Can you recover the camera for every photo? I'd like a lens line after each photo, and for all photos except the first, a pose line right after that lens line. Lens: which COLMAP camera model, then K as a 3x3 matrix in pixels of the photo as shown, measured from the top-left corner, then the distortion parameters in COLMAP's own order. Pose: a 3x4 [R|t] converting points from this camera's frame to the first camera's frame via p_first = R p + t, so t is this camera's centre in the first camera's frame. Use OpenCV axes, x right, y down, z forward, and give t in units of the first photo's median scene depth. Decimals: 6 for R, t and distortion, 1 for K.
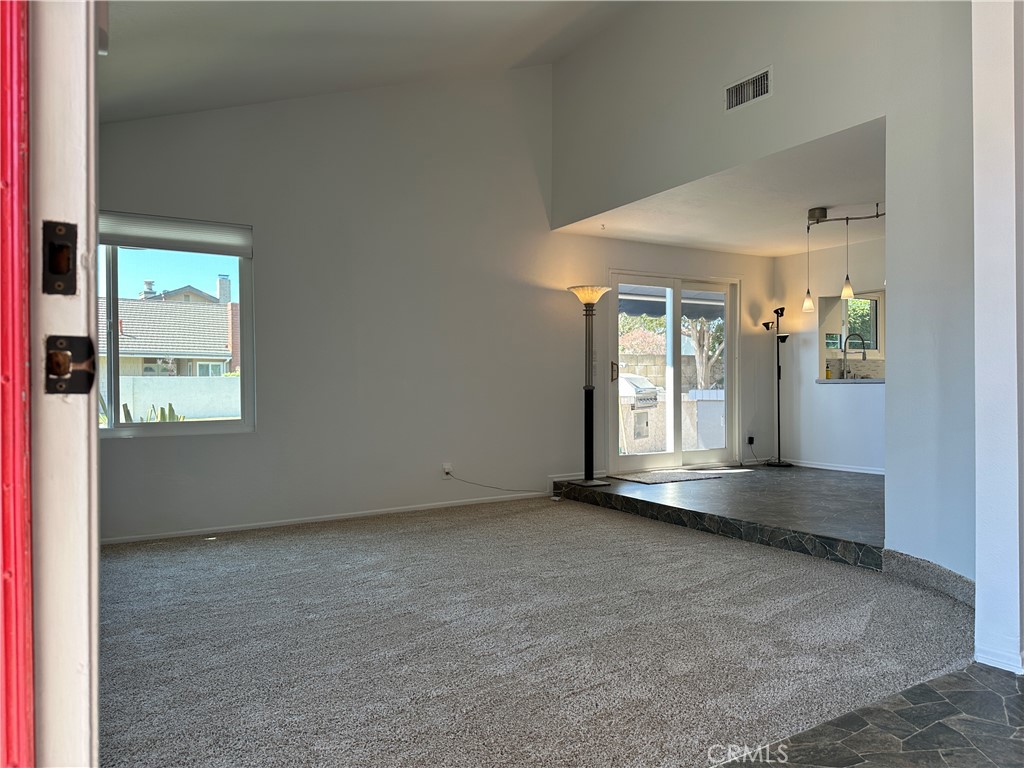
lens RADIAL K [[712.8, 0, 512.0], [0, 712.8, 384.0], [0, 0, 1]] dist [0.062436, -0.098432]
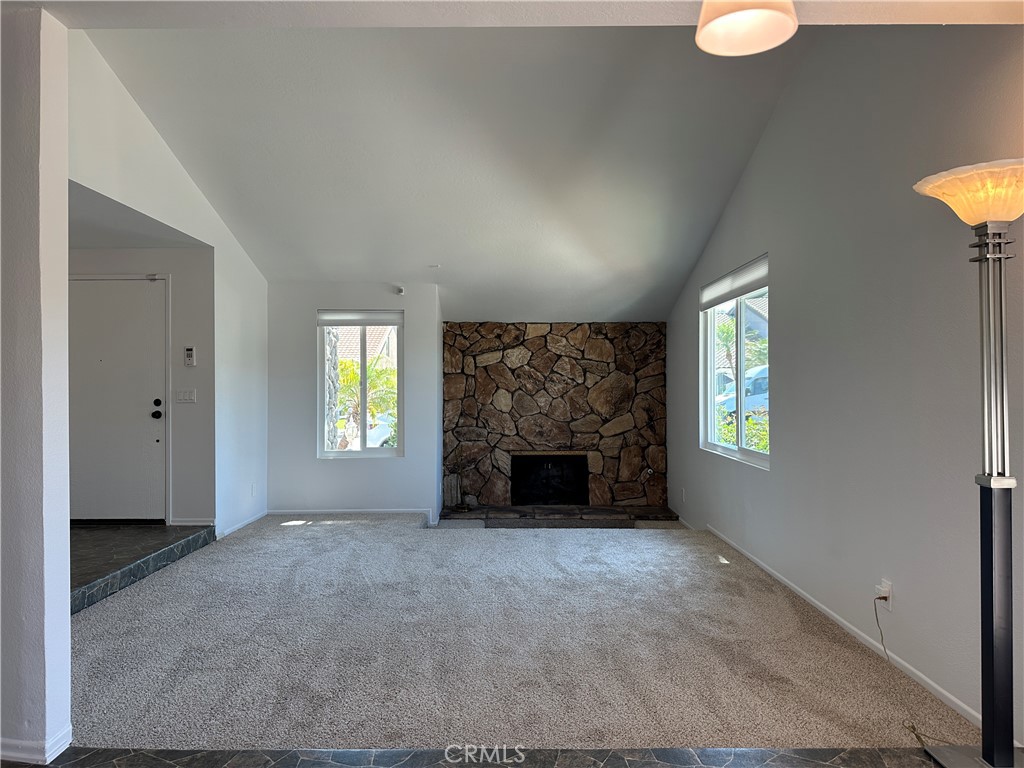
lens RADIAL K [[709.2, 0, 511.7], [0, 709.2, 380.3], [0, 0, 1]] dist [0.173167, -0.291847]
pose [[-0.514716, 0.008371, -0.857320, 0.664202], [0.009938, 0.999943, 0.003798, -0.063561], [0.857303, -0.006565, -0.514770, 1.284318]]
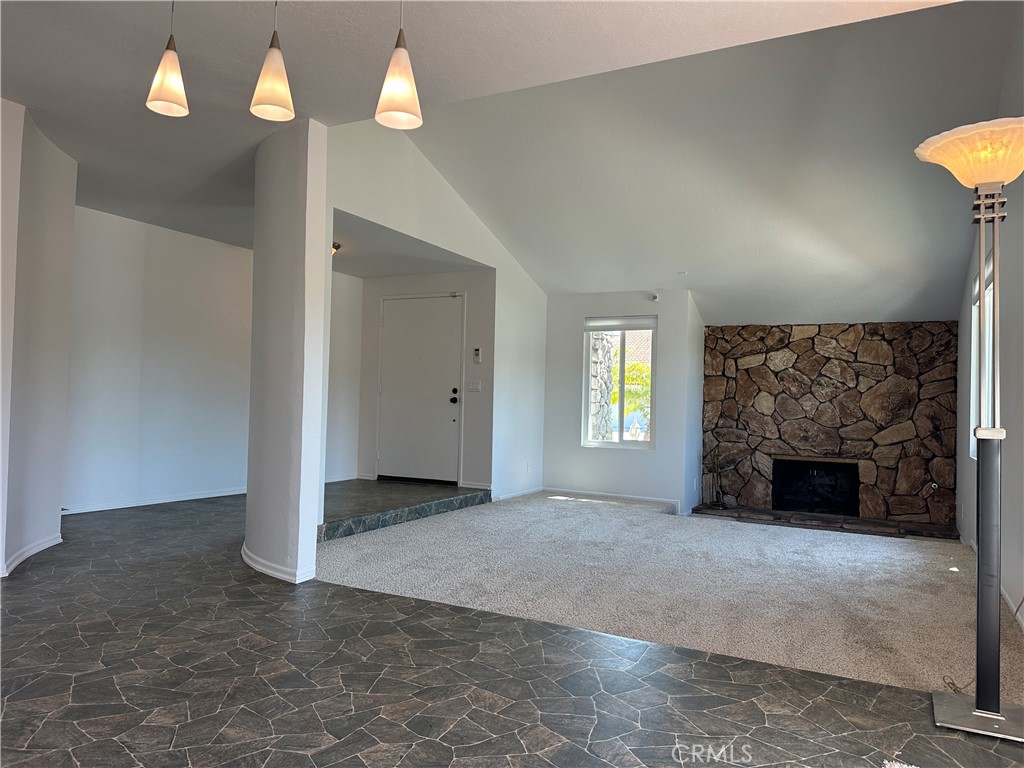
lens RADIAL K [[712.8, 0, 512.0], [0, 712.8, 384.0], [0, 0, 1]] dist [0.062436, -0.098432]
pose [[-0.853233, -0.021186, -0.521100, 0.627163], [-0.014415, 0.999751, -0.017043, -0.017962], [0.521331, -0.007029, -0.853325, 1.533805]]
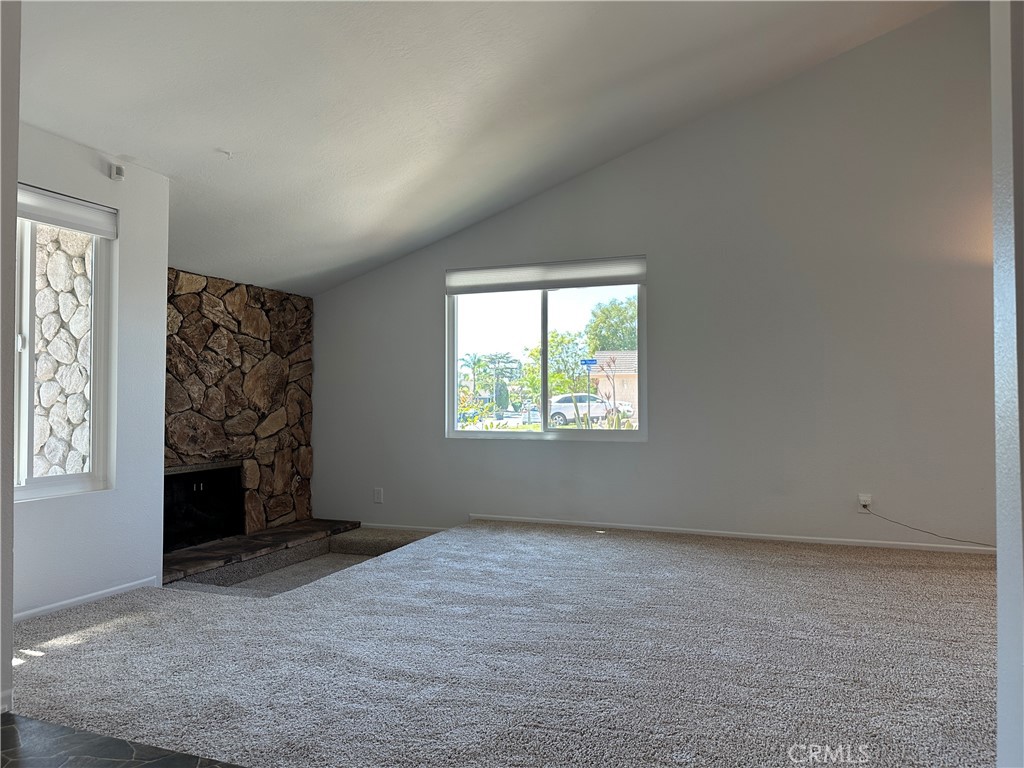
lens RADIAL K [[712.8, 0, 512.0], [0, 712.8, 384.0], [0, 0, 1]] dist [0.062436, -0.098432]
pose [[0.620757, -0.004046, -0.783993, 0.389345], [-0.007021, 0.999918, -0.010719, -0.009147], [0.783972, 0.012159, 0.620677, 0.172405]]
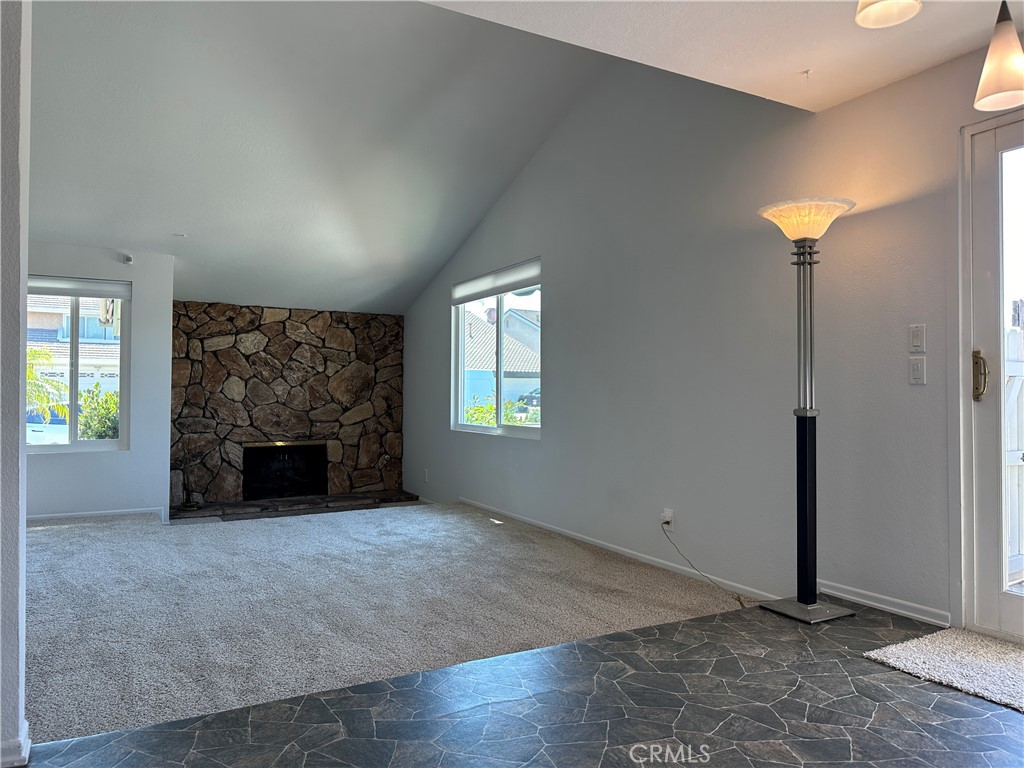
lens RADIAL K [[709.2, 0, 511.7], [0, 709.2, 380.3], [0, 0, 1]] dist [0.173167, -0.291847]
pose [[-0.038233, -0.002869, -0.999265, 0.797734], [-0.002626, 0.999993, -0.002771, -0.025274], [0.999265, 0.002518, -0.038240, 1.070088]]
